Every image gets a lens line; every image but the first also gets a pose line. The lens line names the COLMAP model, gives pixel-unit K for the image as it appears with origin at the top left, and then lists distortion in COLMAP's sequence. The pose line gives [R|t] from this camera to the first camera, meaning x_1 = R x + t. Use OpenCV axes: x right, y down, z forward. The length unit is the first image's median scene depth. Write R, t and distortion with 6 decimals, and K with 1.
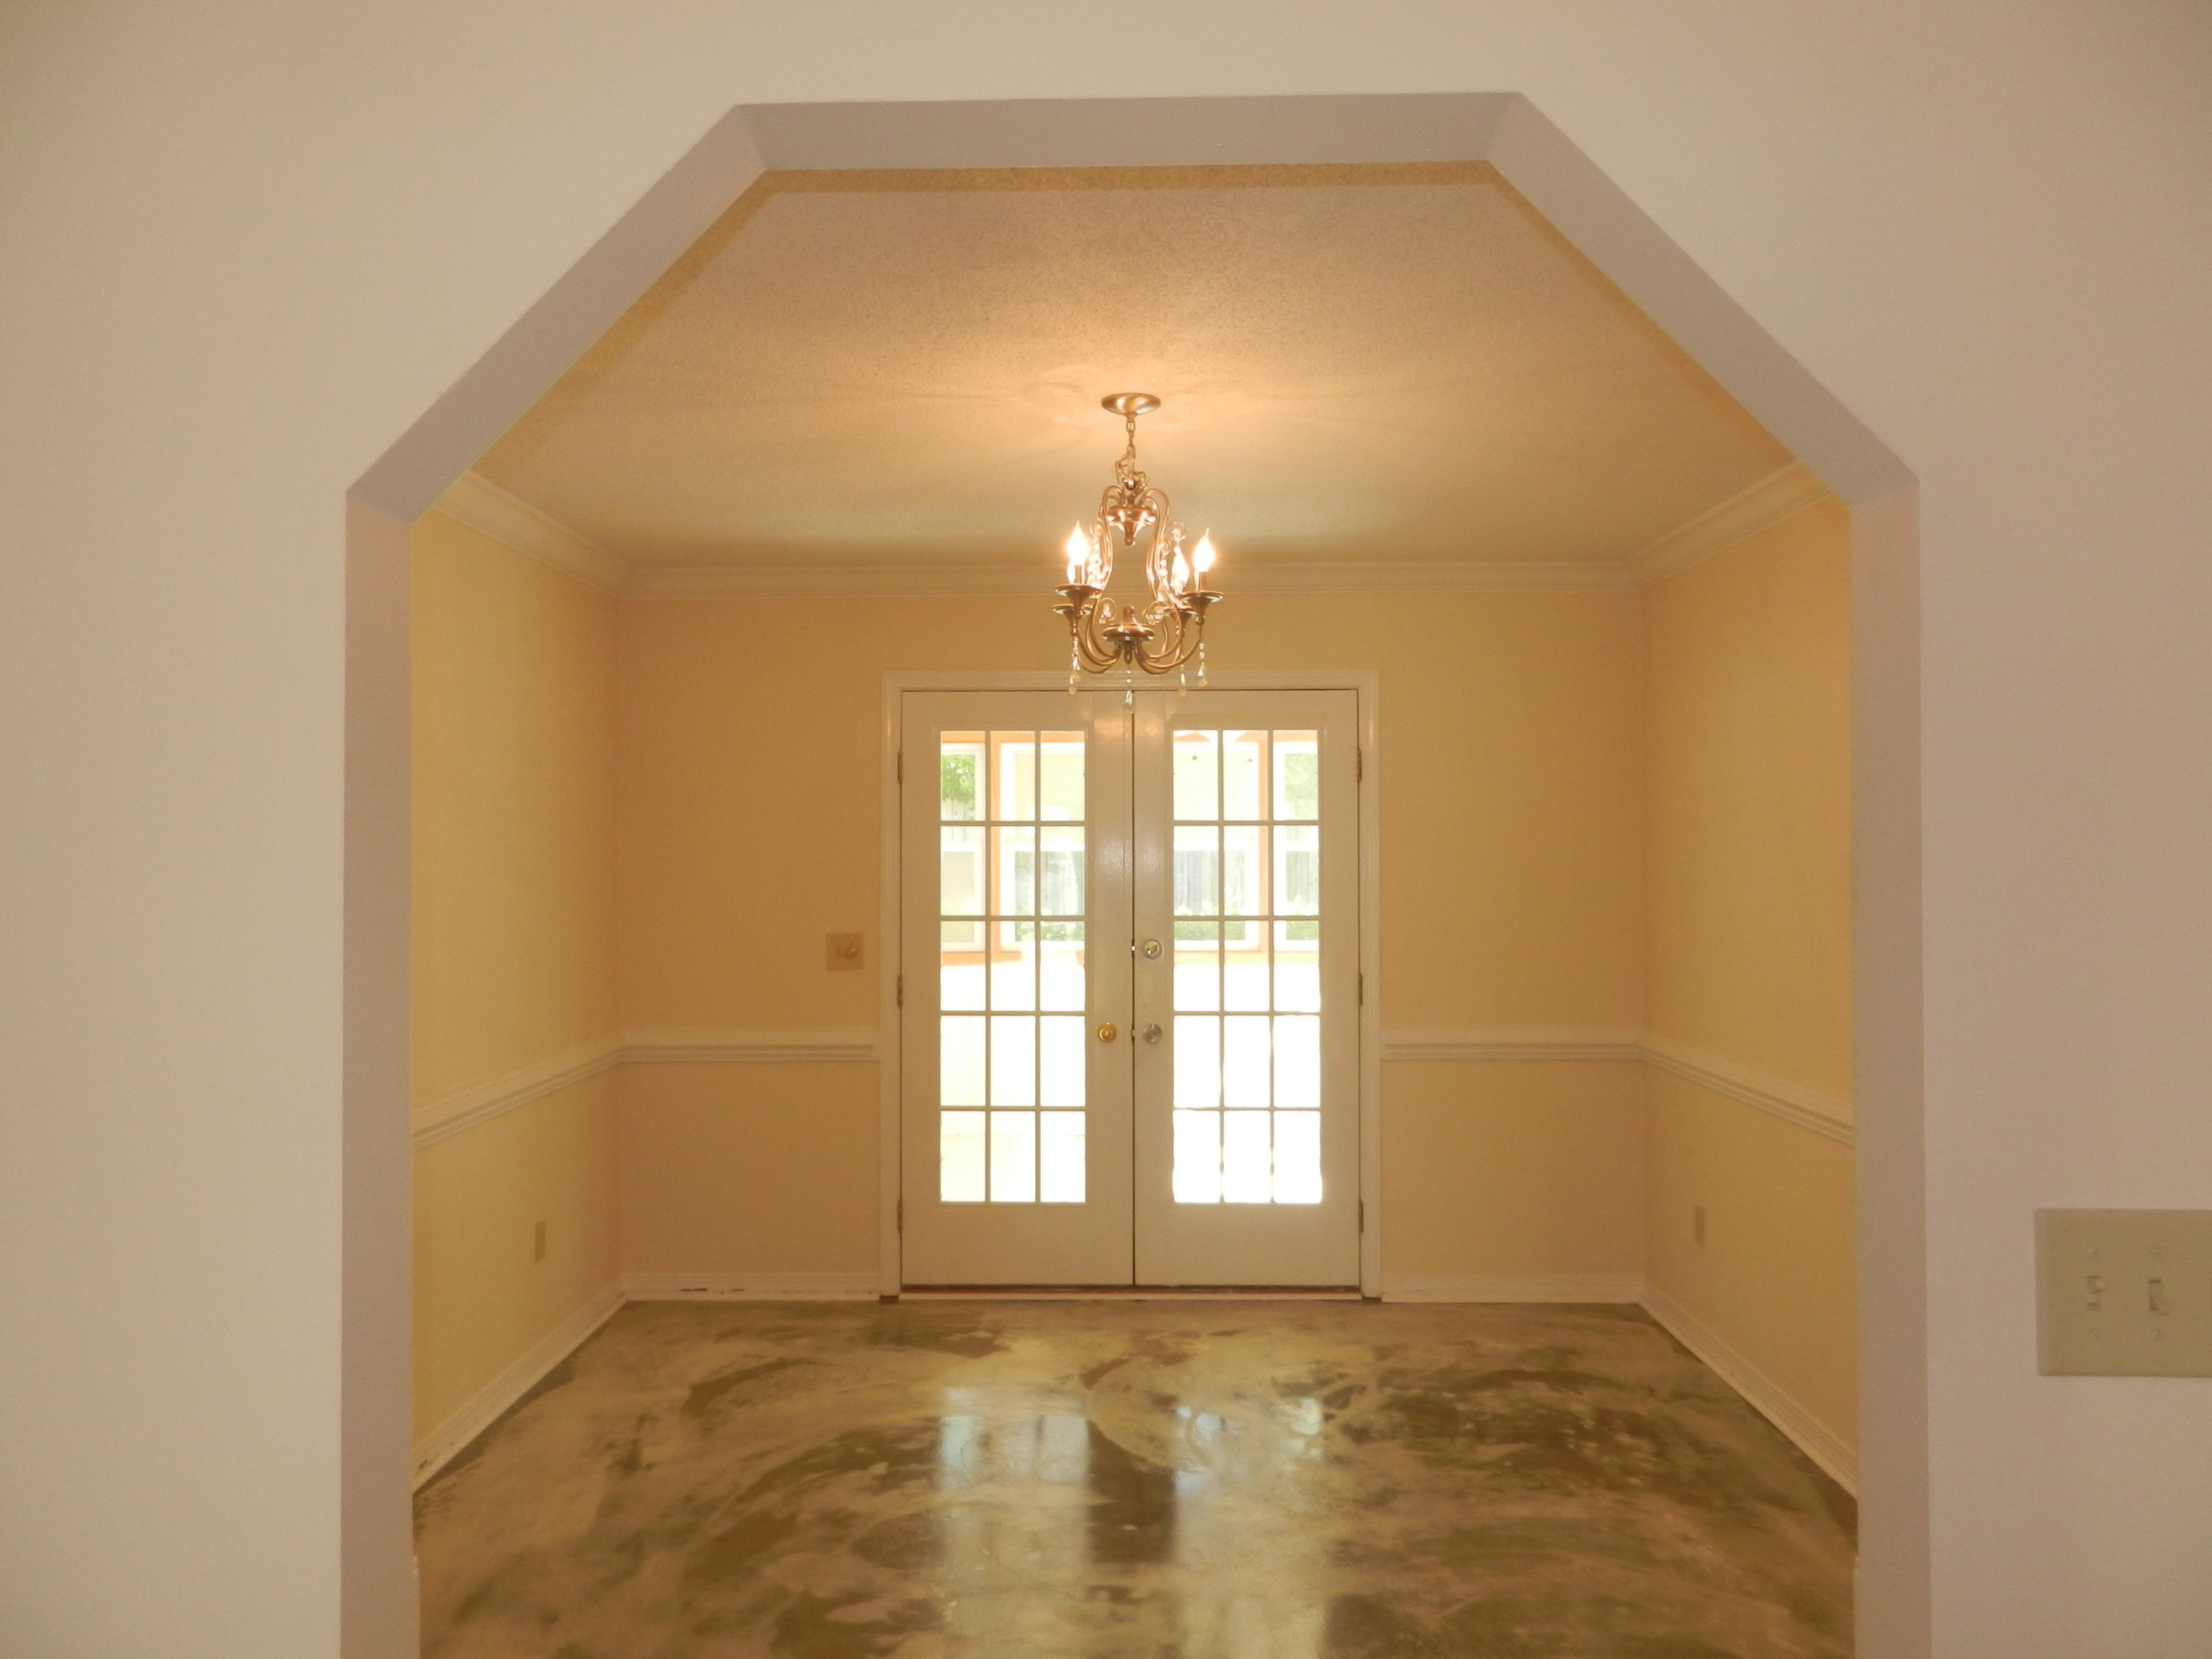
lens RADIAL K [[1654.8, 0, 1105.8], [0, 1654.8, 832.0], [0, 0, 1]] dist [0.006424, 0.008830]
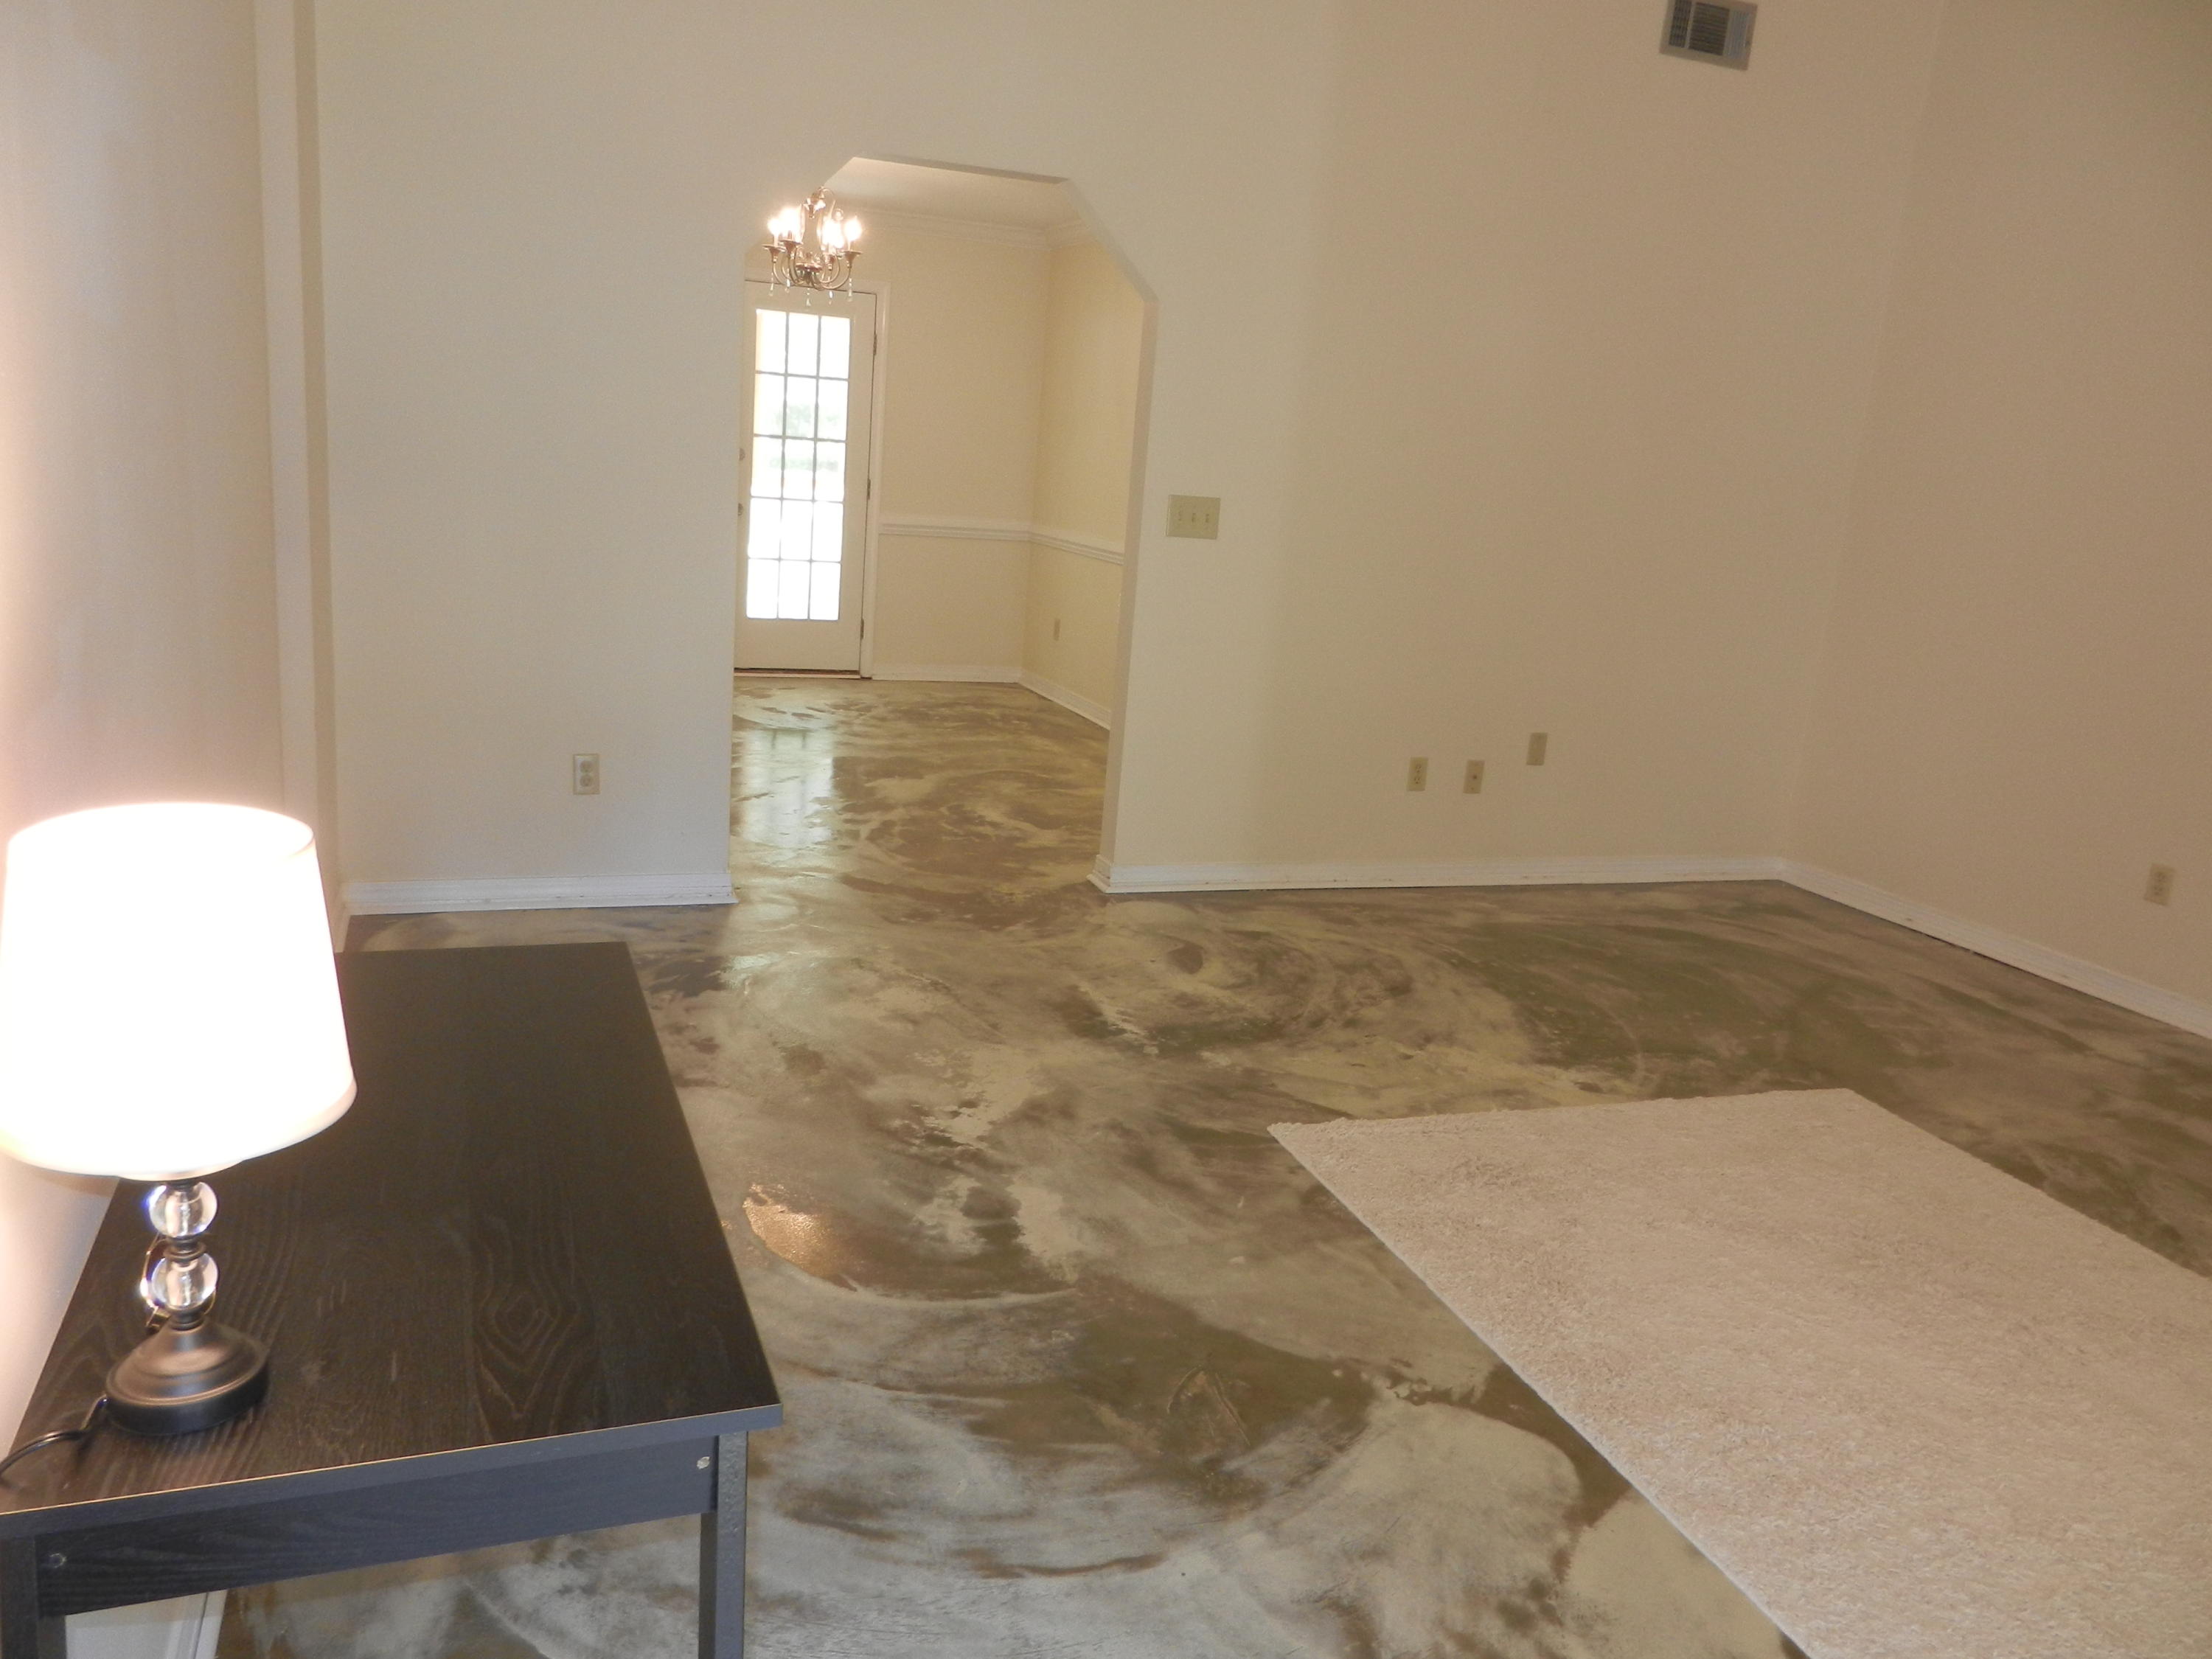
lens RADIAL K [[1654.8, 0, 1106.4], [0, 1654.8, 820.5], [0, 0, 1]] dist [0.006424, 0.008830]
pose [[0.923982, -0.009161, 0.382327, -0.258243], [-0.085302, 0.969591, 0.229382, 0.018951], [-0.372803, -0.244558, 0.895103, -0.625961]]
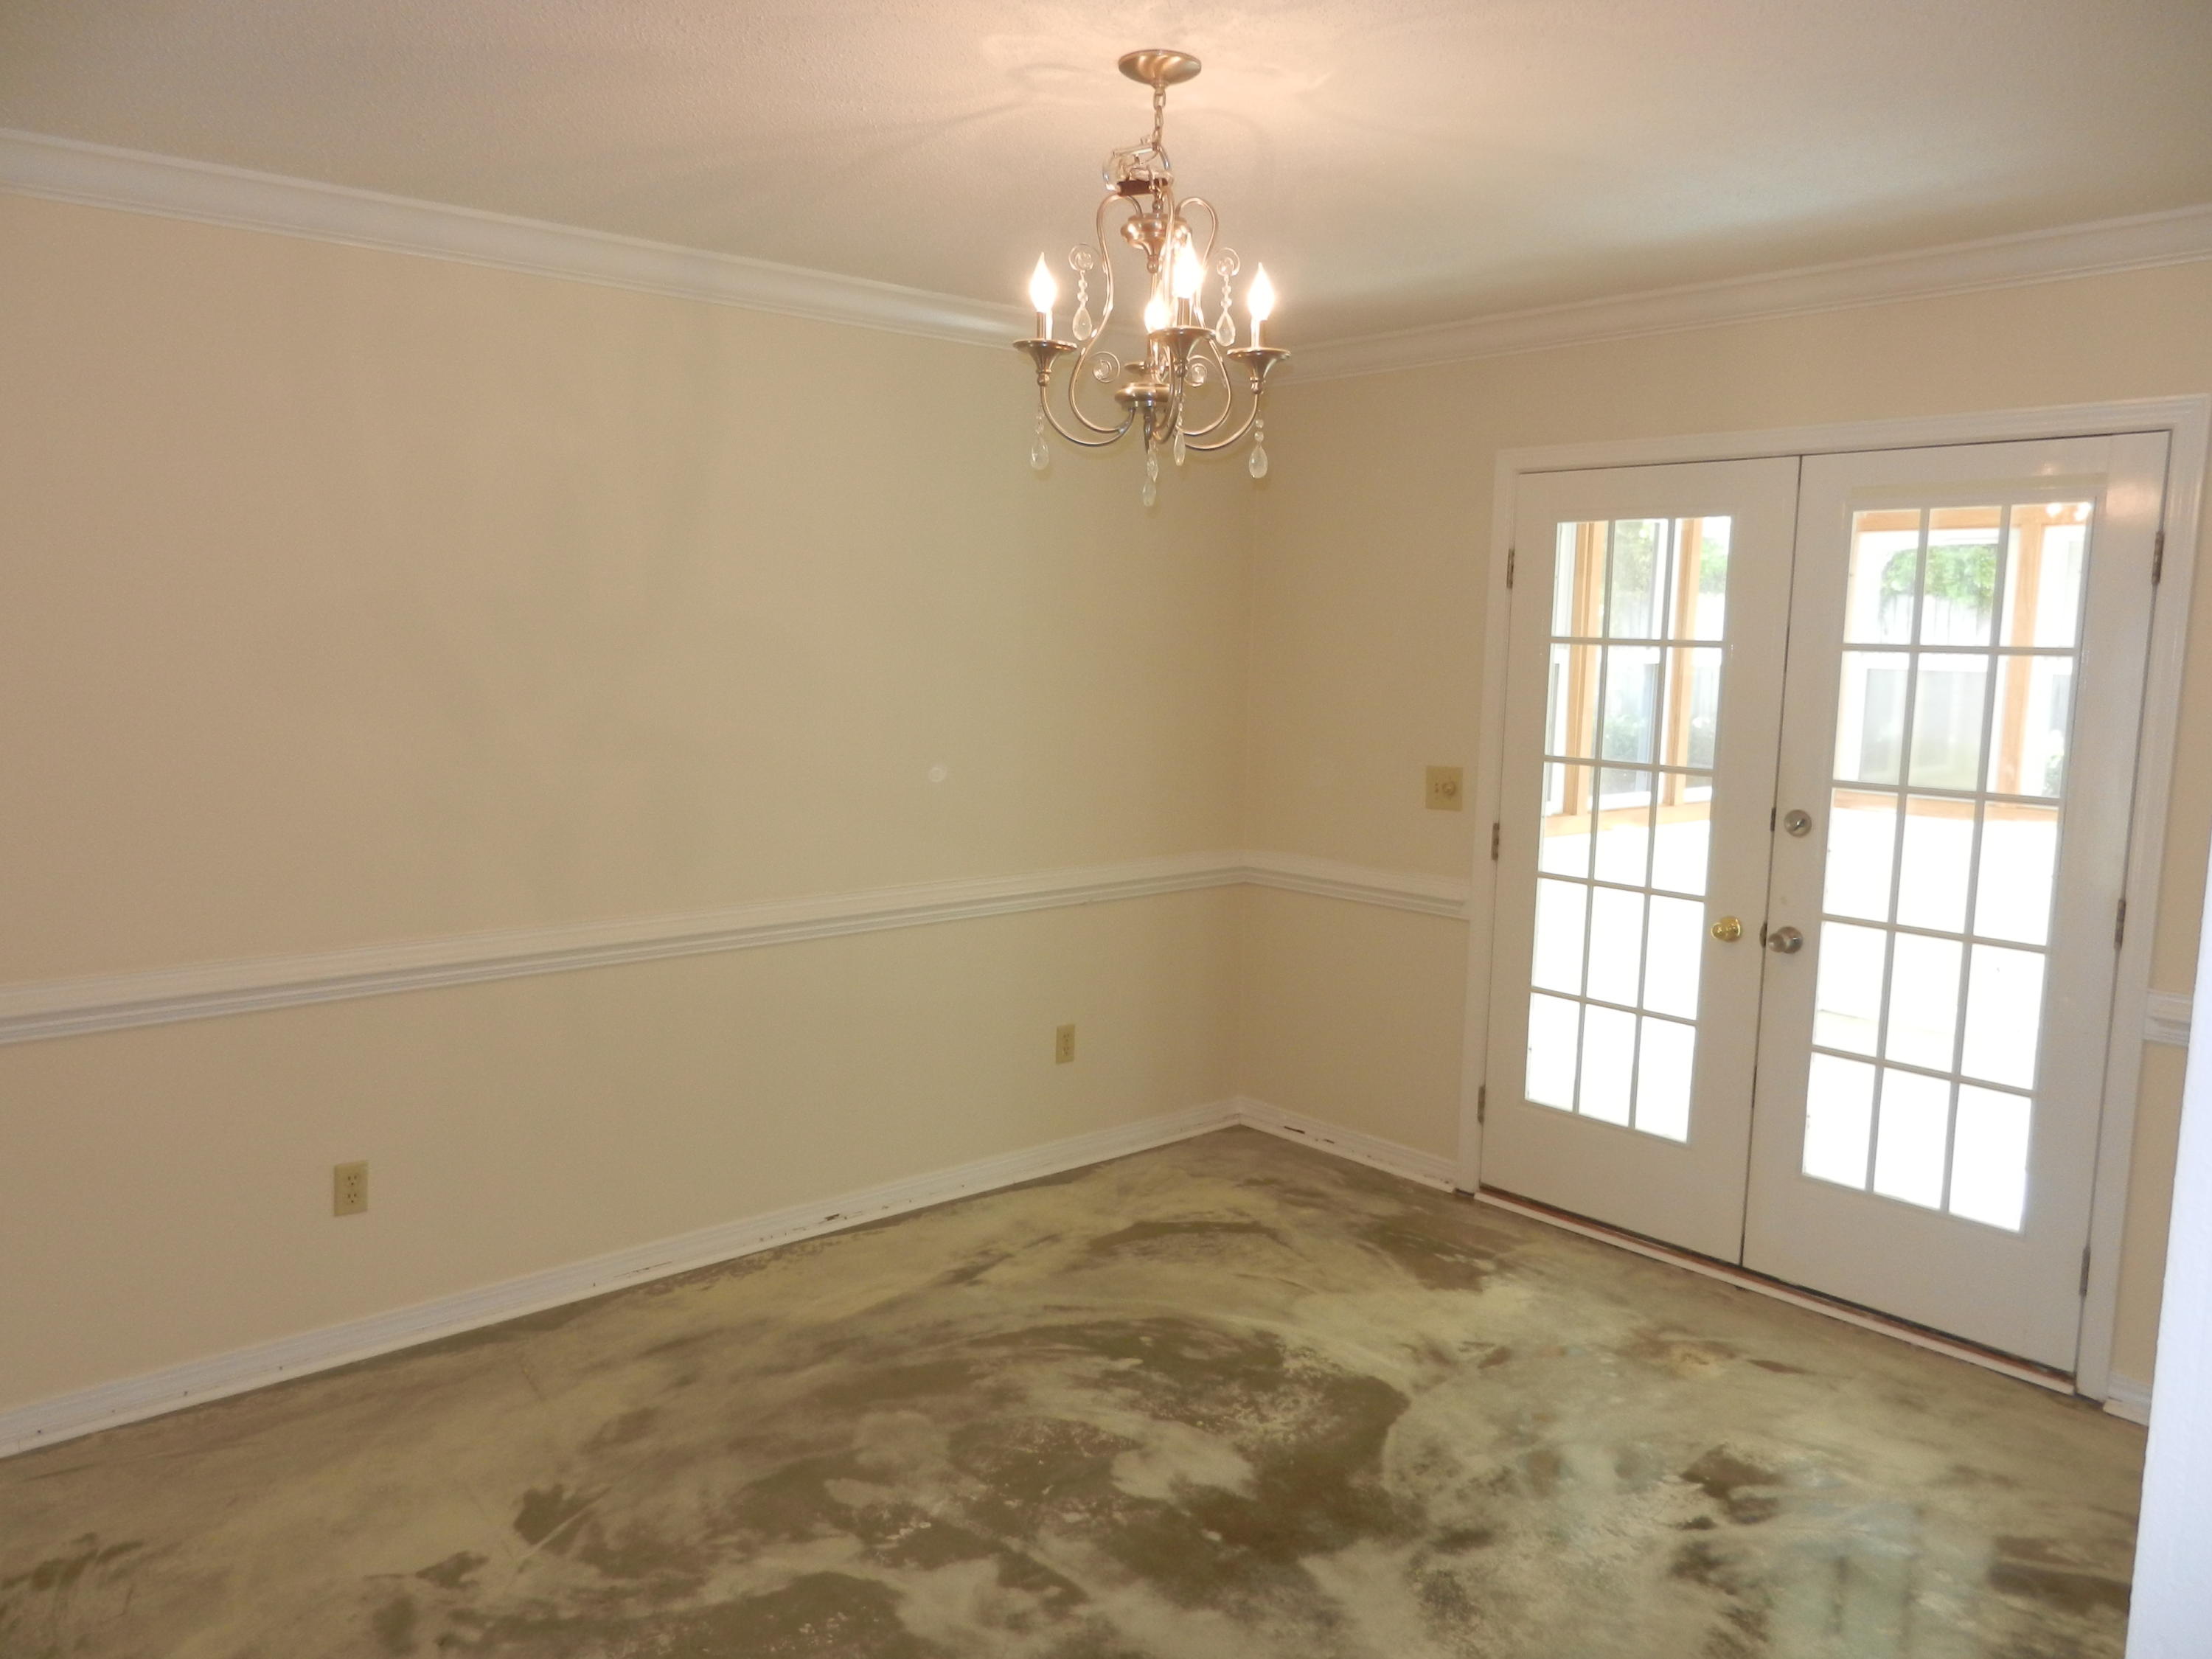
lens RADIAL K [[1654.8, 0, 1099.6], [0, 1654.8, 831.3], [0, 0, 1]] dist [0.006424, 0.008830]
pose [[0.669026, 0.108917, -0.735215, 0.360455], [-0.015803, 0.991065, 0.132439, -0.016257], [0.743071, -0.076986, 0.664770, 0.308020]]
